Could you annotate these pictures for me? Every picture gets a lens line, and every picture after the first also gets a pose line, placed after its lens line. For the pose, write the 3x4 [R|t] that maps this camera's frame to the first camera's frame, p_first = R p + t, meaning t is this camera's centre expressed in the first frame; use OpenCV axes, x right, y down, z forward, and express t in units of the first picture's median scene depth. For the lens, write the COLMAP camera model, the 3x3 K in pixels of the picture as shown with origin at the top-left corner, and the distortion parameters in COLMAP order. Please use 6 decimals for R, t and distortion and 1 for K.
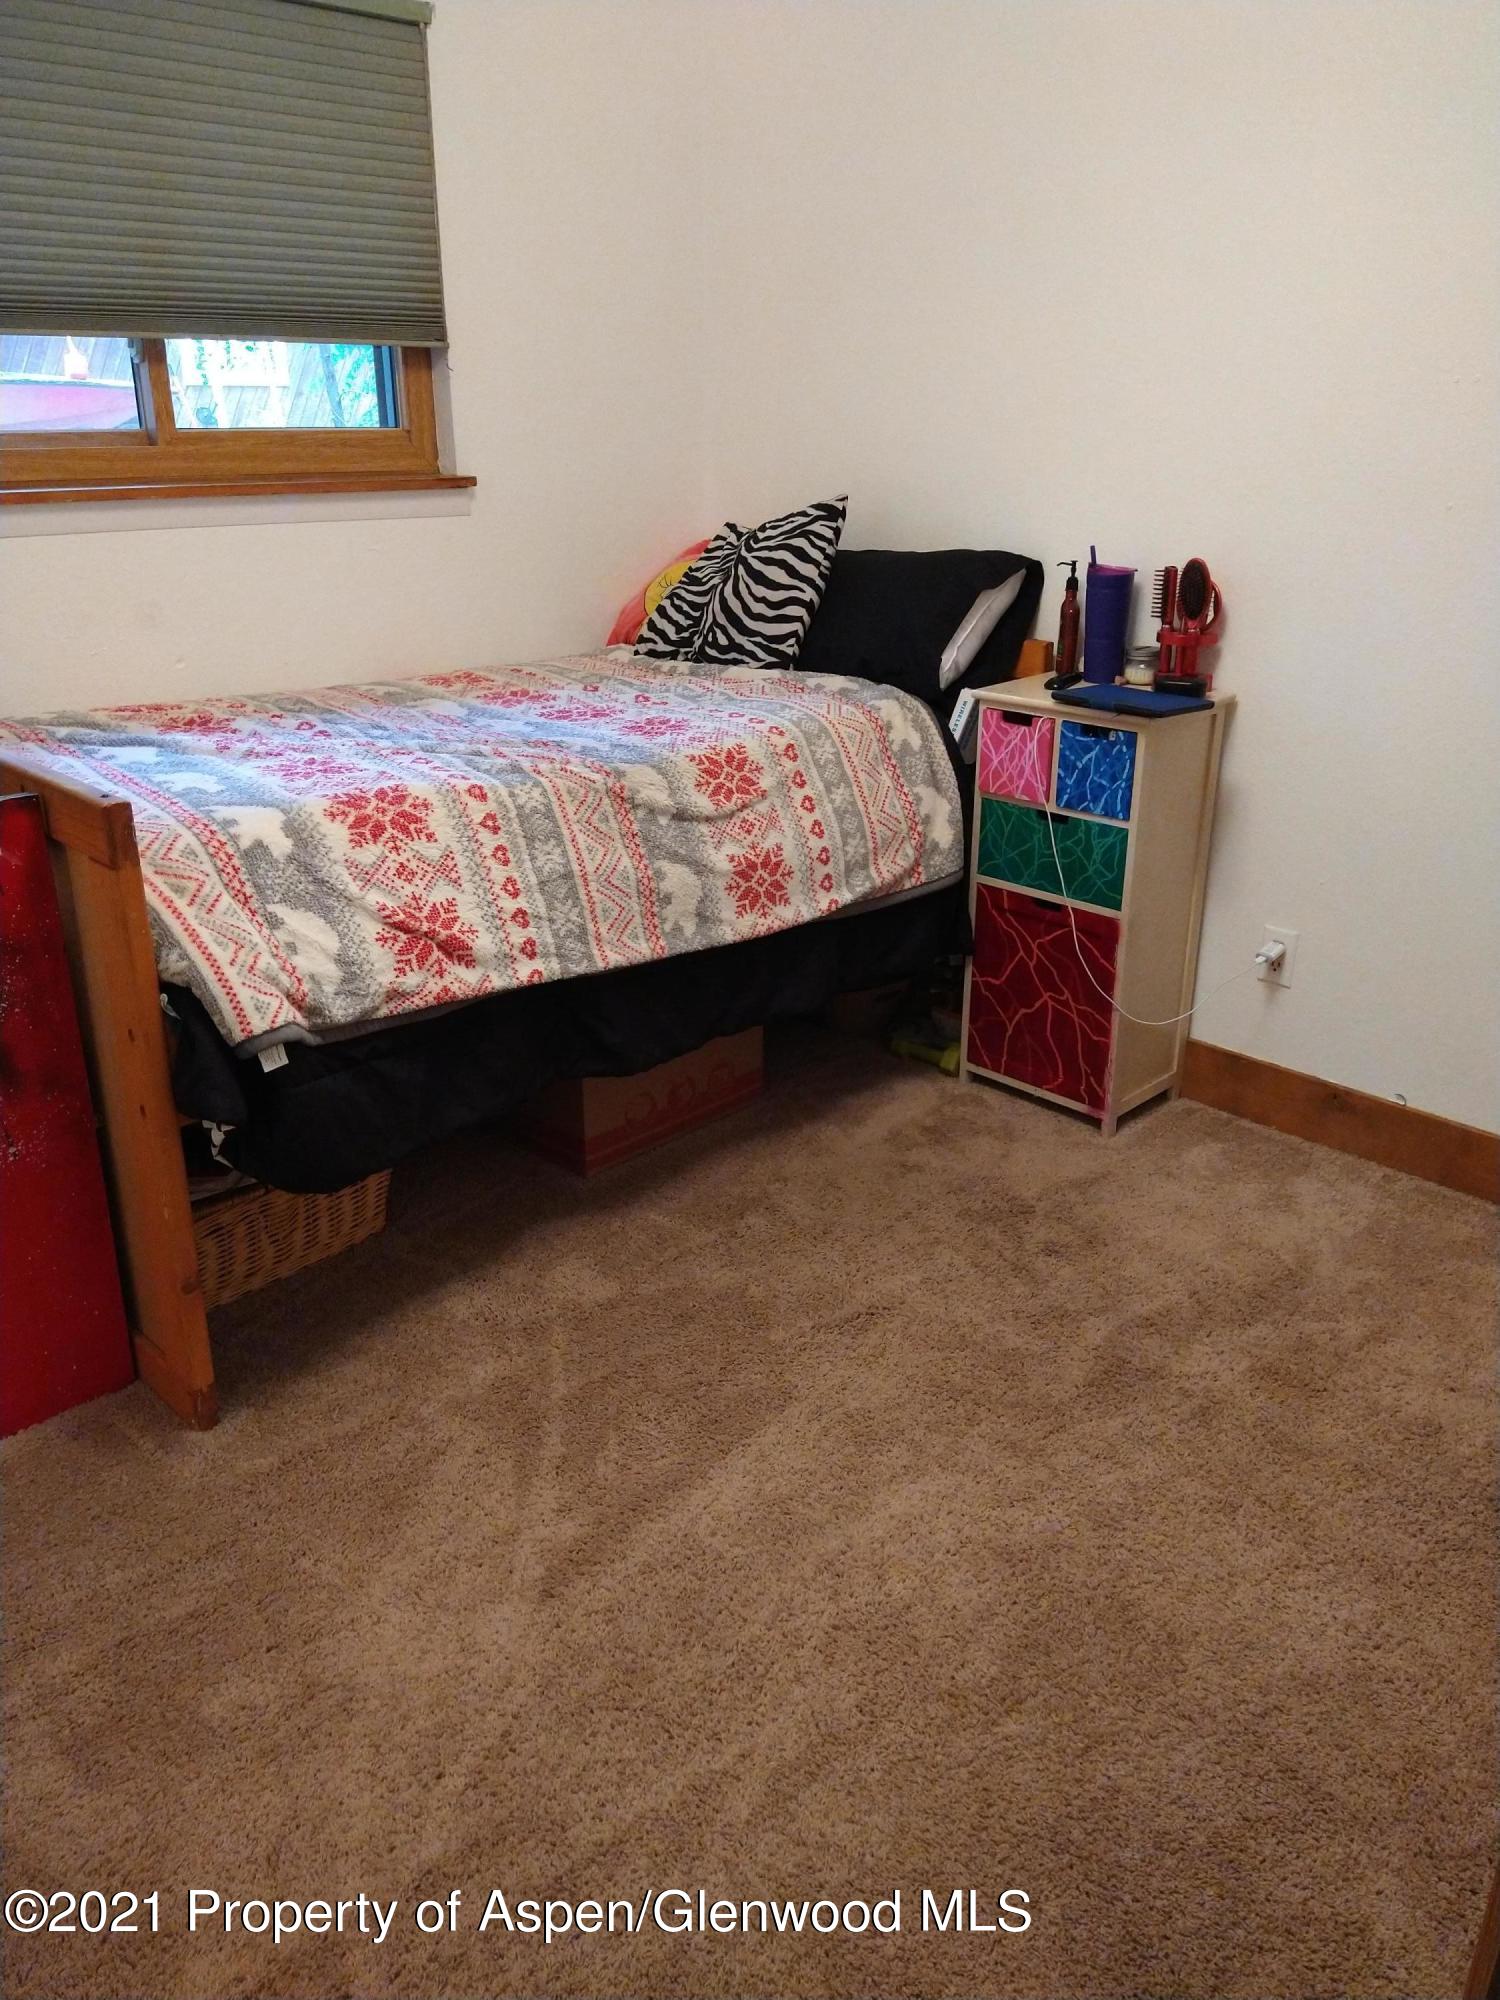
lens RADIAL K [[1467.2, 0, 750.0], [0, 1467.2, 1000.0], [0, 0, 1]] dist [0.102836, -0.163944]
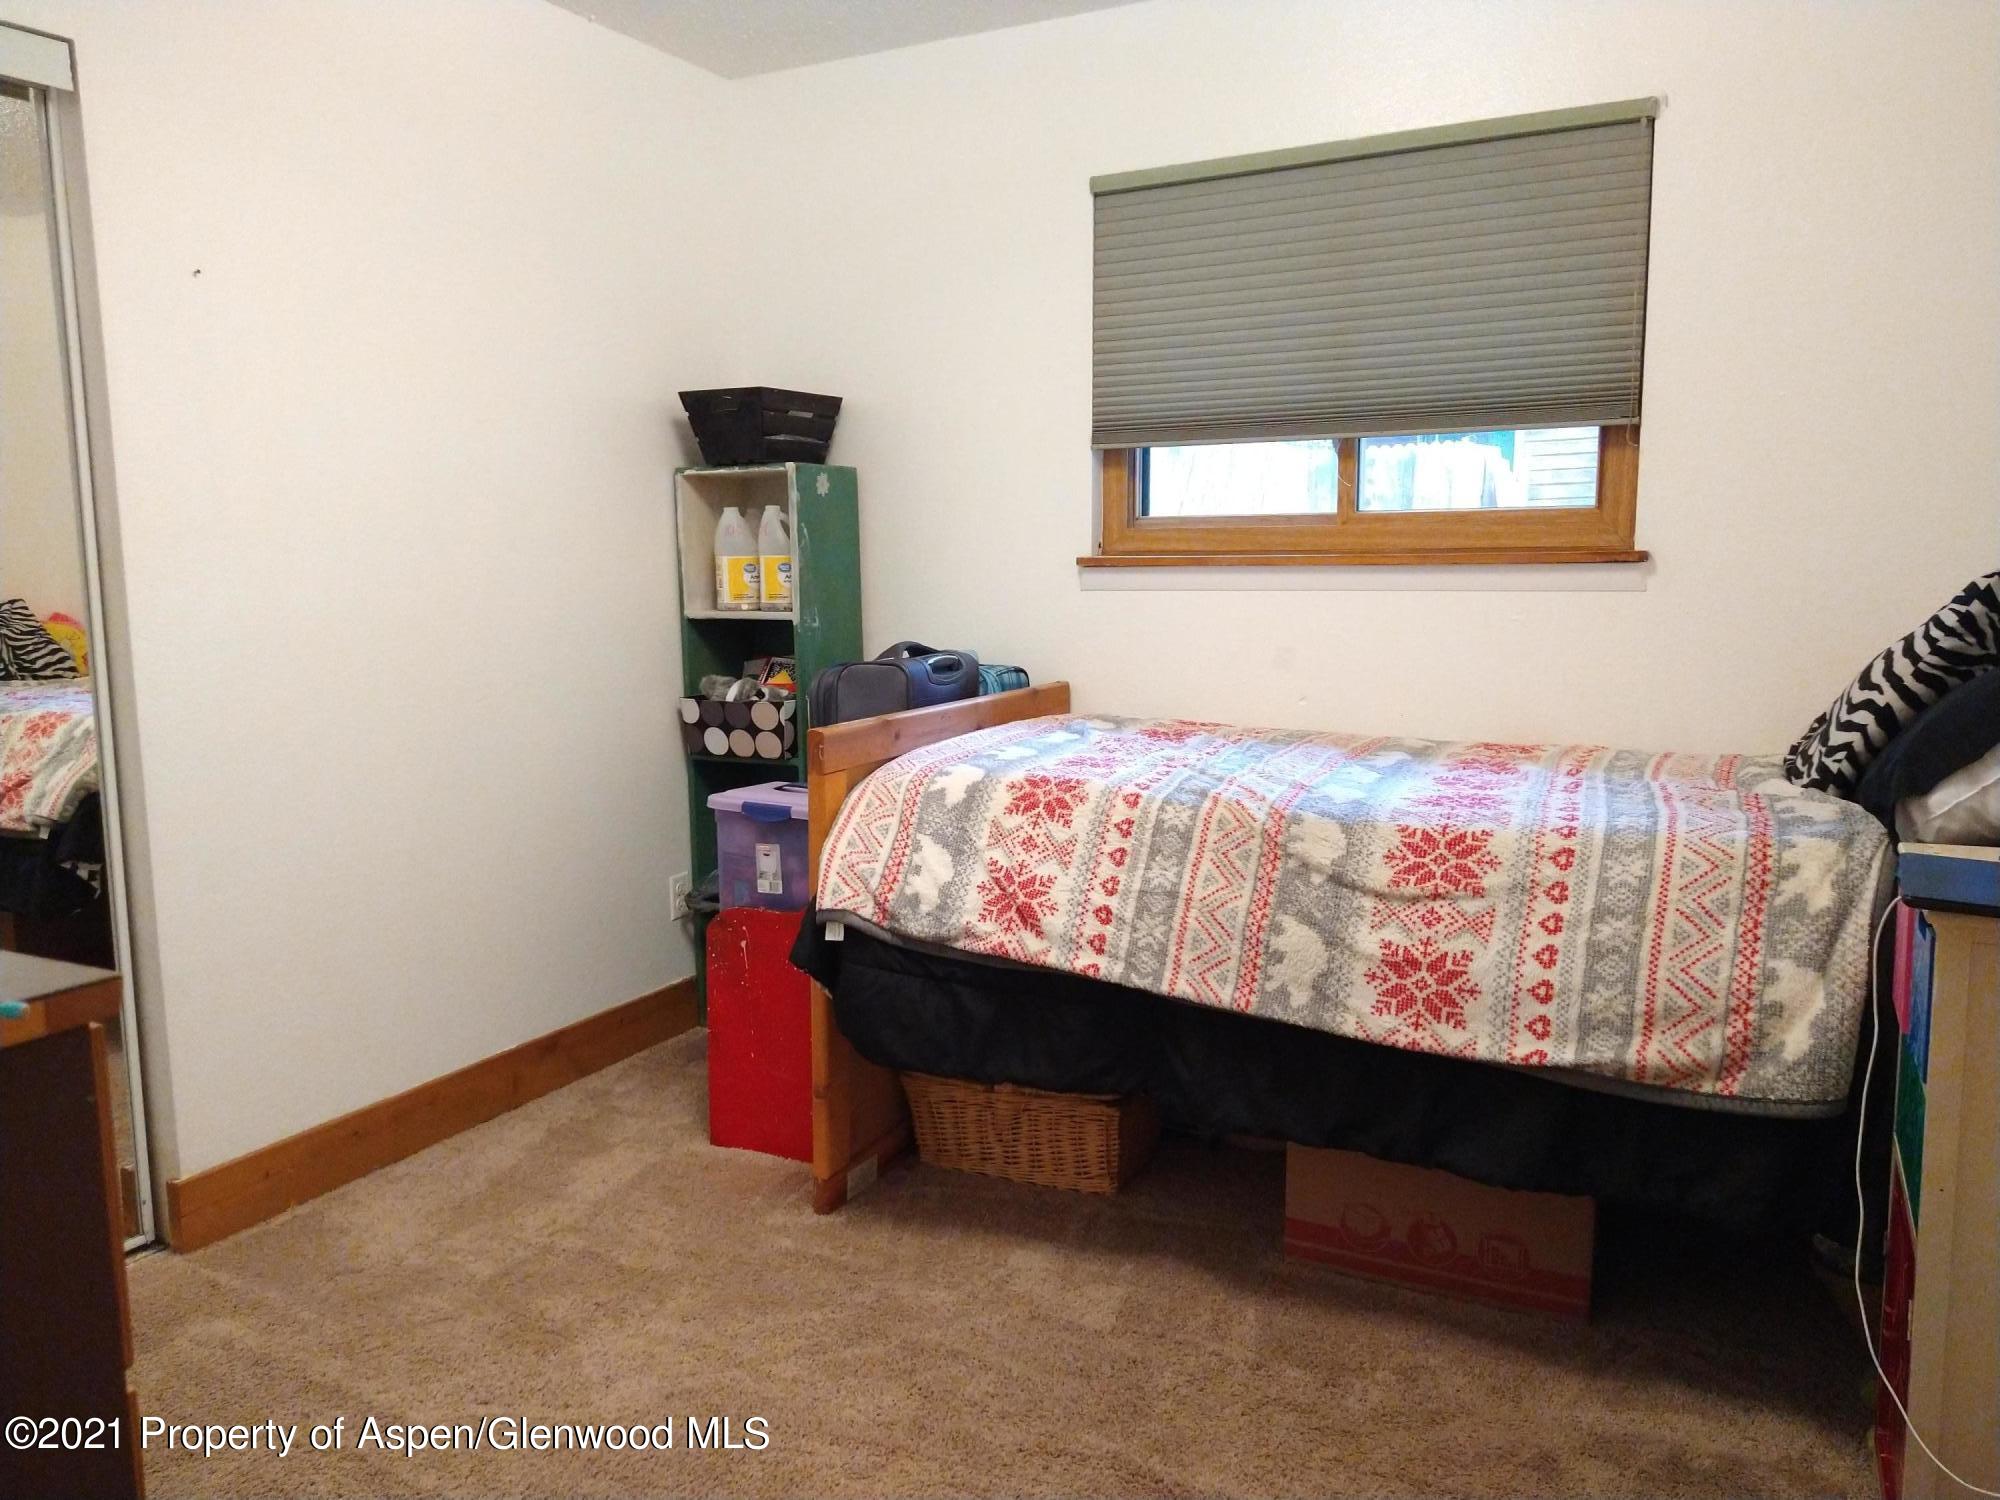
lens RADIAL K [[1467.2, 0, 993.8], [0, 1467.2, 755.5], [0, 0, 1]] dist [0.102836, -0.163944]
pose [[0.315027, 0.123297, -0.941040, 0.747514], [-0.346069, 0.938182, 0.007071, -0.132786], [0.883739, 0.323437, 0.338222, 0.489714]]
